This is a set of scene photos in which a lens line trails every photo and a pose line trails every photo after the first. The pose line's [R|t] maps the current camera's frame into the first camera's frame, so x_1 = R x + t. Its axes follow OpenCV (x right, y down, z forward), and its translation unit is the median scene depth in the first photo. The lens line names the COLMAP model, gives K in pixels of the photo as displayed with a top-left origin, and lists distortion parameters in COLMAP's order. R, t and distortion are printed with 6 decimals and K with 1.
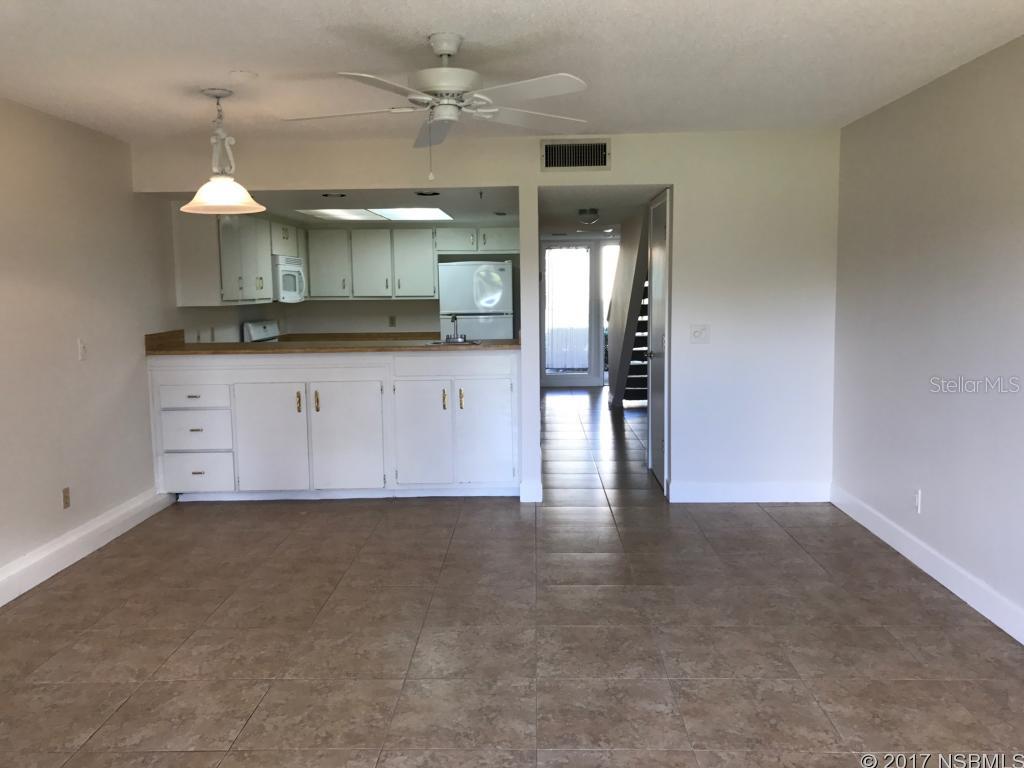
lens RADIAL K [[834.7, 0, 521.4], [0, 834.7, 383.9], [0, 0, 1]] dist [0.042057, -0.035196]
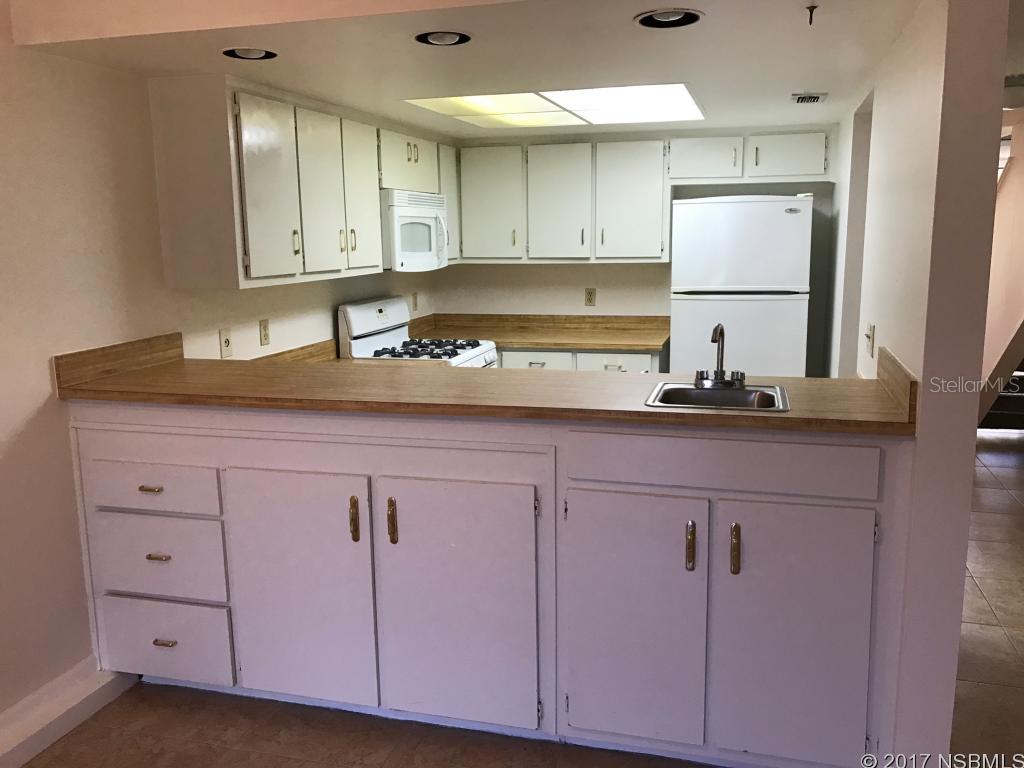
lens RADIAL K [[834.7, 0, 513.6], [0, 834.7, 377.2], [0, 0, 1]] dist [0.042057, -0.035196]
pose [[0.965363, 0.045222, -0.256963, -0.063935], [-0.029427, 0.997452, 0.064988, -0.072499], [0.259248, -0.055175, 0.964234, 0.515084]]
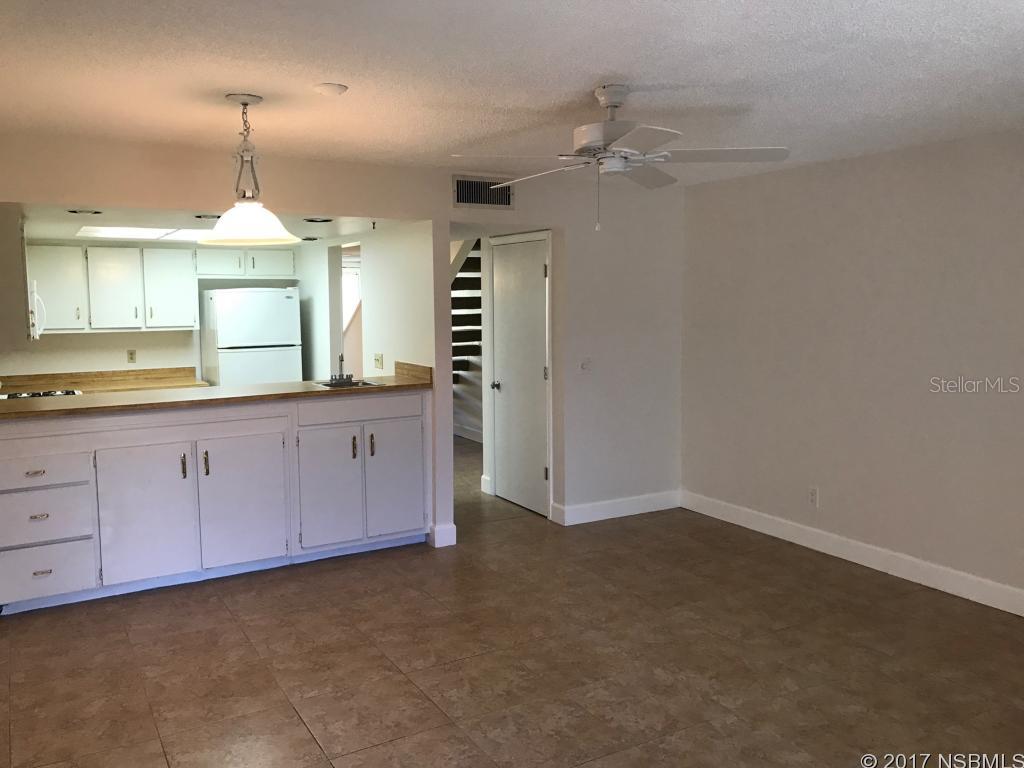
lens RADIAL K [[834.7, 0, 513.4], [0, 834.7, 382.3], [0, 0, 1]] dist [0.042057, -0.035196]
pose [[0.853562, -0.045702, 0.518983, -0.354950], [0.054778, 0.998496, -0.002164, -0.034984], [-0.518104, 0.030276, 0.854782, 0.109768]]
